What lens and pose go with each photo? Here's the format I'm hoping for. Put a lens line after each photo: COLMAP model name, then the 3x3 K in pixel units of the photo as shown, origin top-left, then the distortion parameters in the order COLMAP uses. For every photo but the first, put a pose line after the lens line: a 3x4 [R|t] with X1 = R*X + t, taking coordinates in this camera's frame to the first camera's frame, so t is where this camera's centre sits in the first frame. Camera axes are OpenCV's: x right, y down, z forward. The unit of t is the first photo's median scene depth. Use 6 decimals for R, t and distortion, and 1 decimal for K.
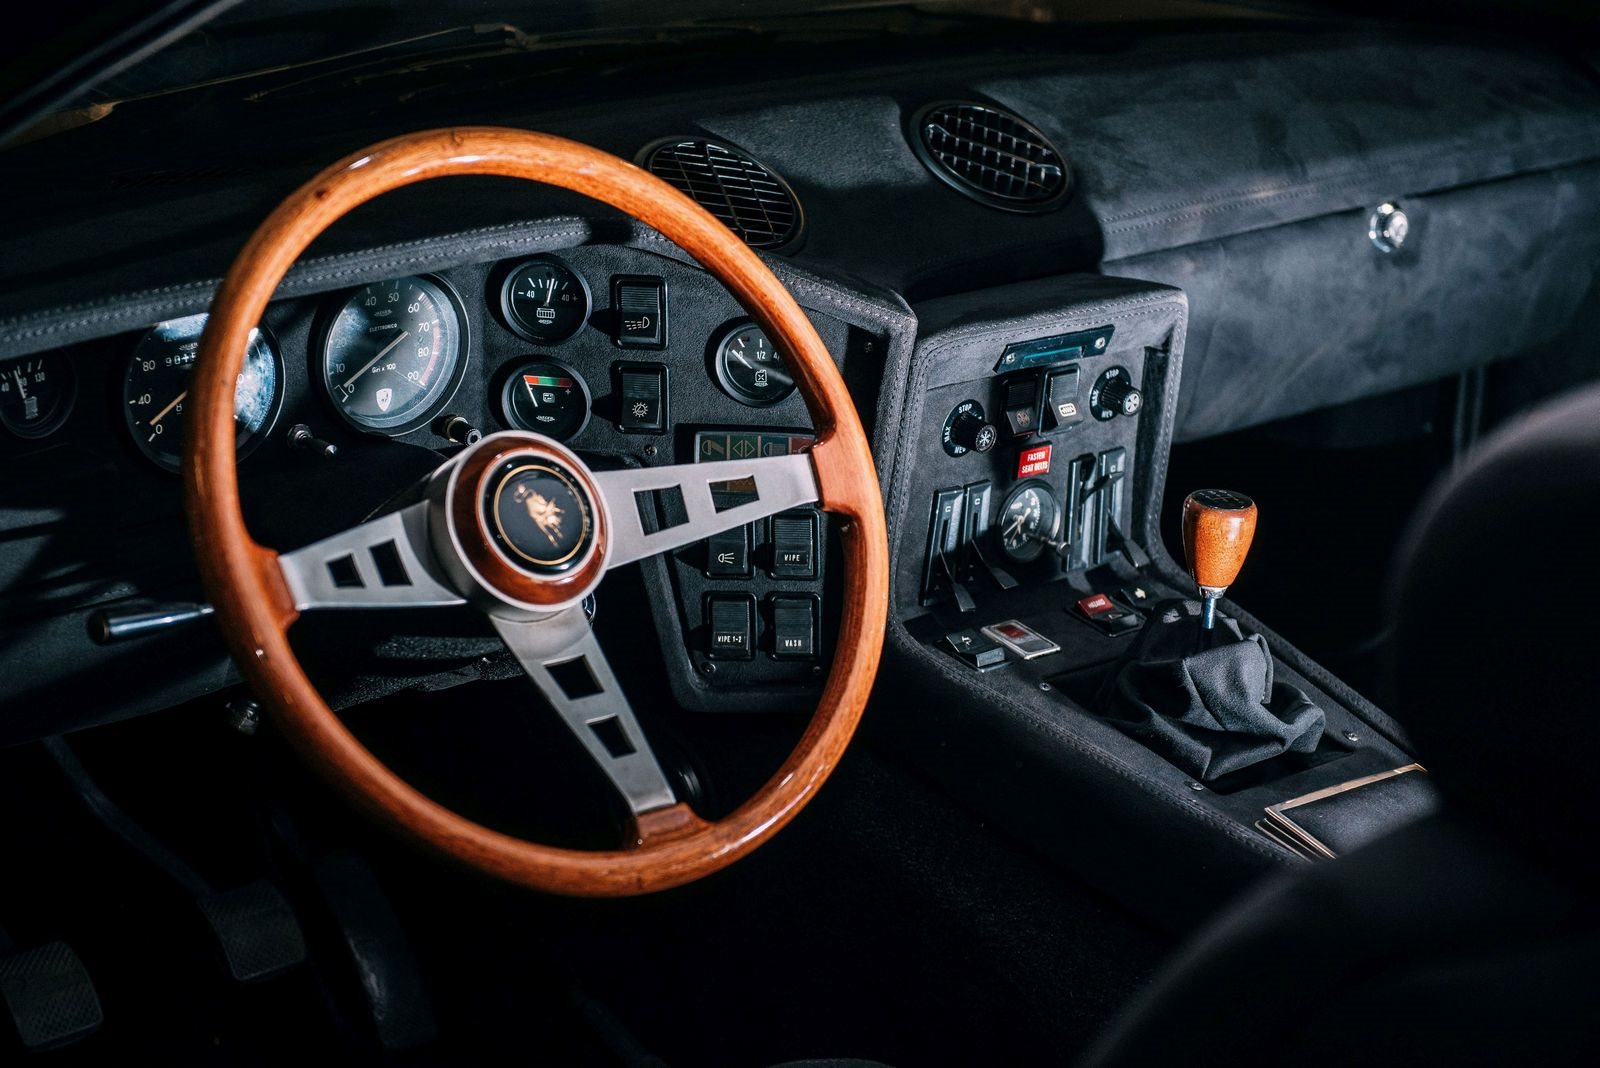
lens RADIAL K [[2908.4, 0, 799.0], [0, 2908.4, 572.3], [0, 0, 1]] dist [0.079408, 0.031380]
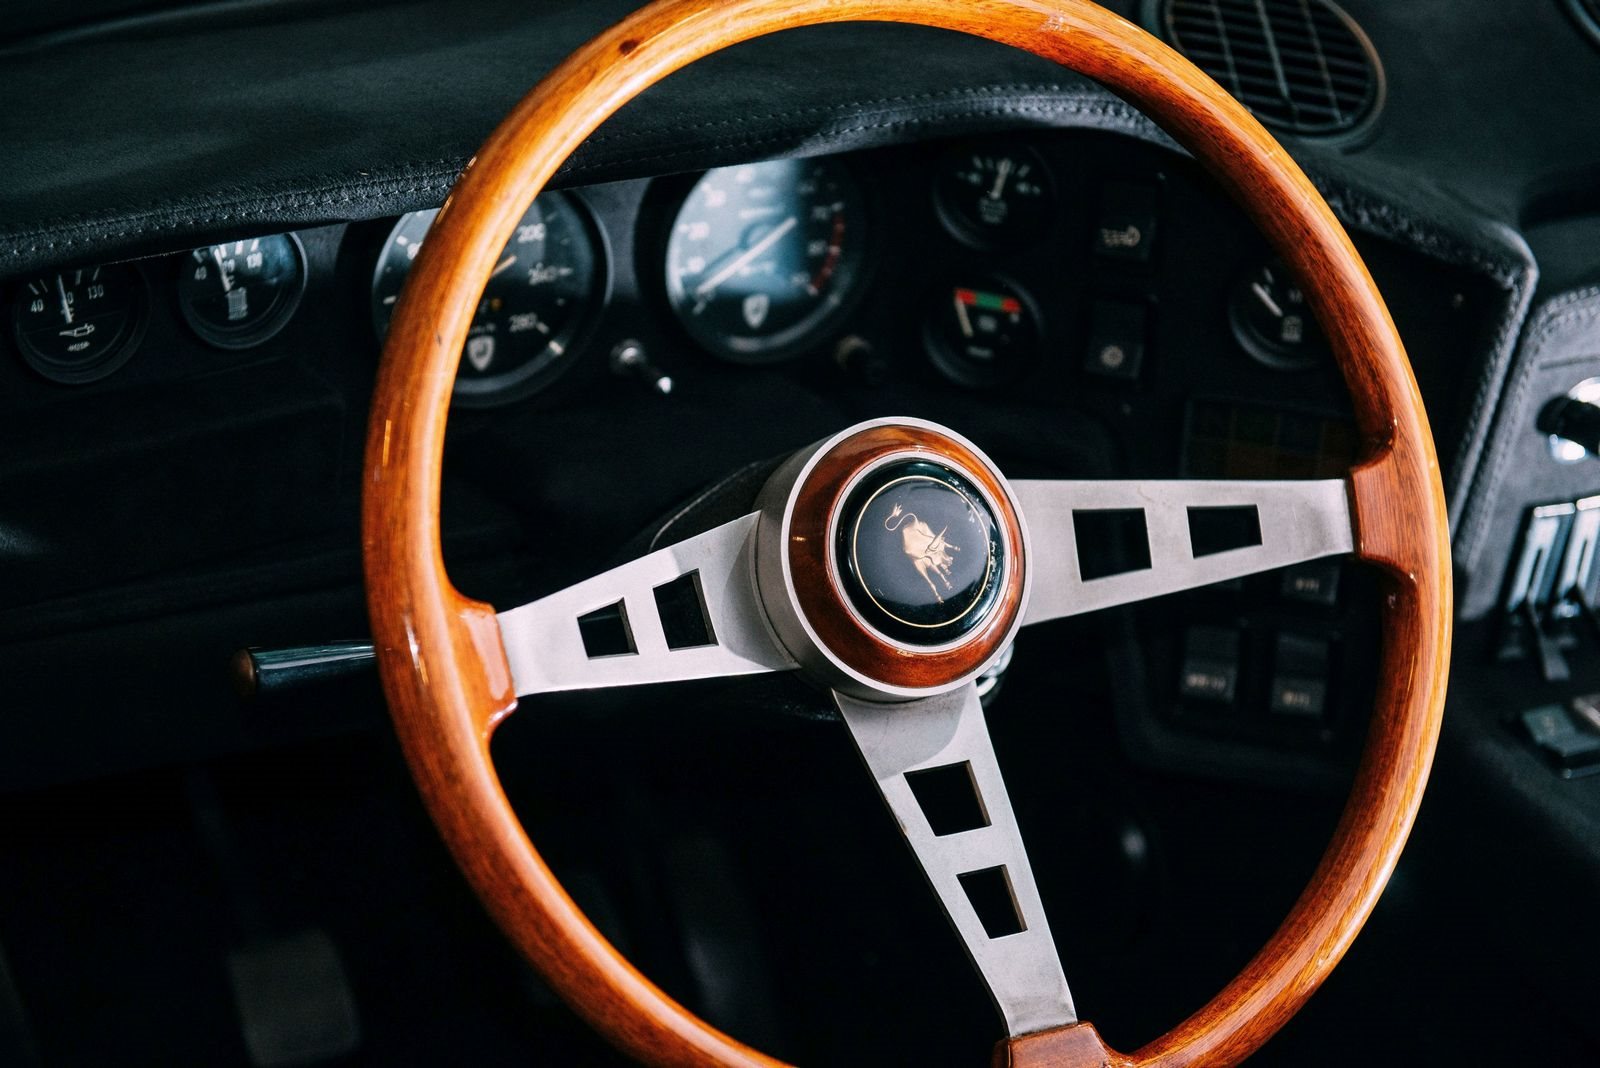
lens RADIAL K [[2804.6, 0, 800.0], [0, 2804.6, 534.0], [0, 0, 1]] dist [0.159442, -0.049367]
pose [[0.976904, 0.112077, -0.181924, 0.000289], [-0.095471, 0.990633, 0.097629, -0.082719], [0.191162, -0.078006, 0.978454, 0.363490]]
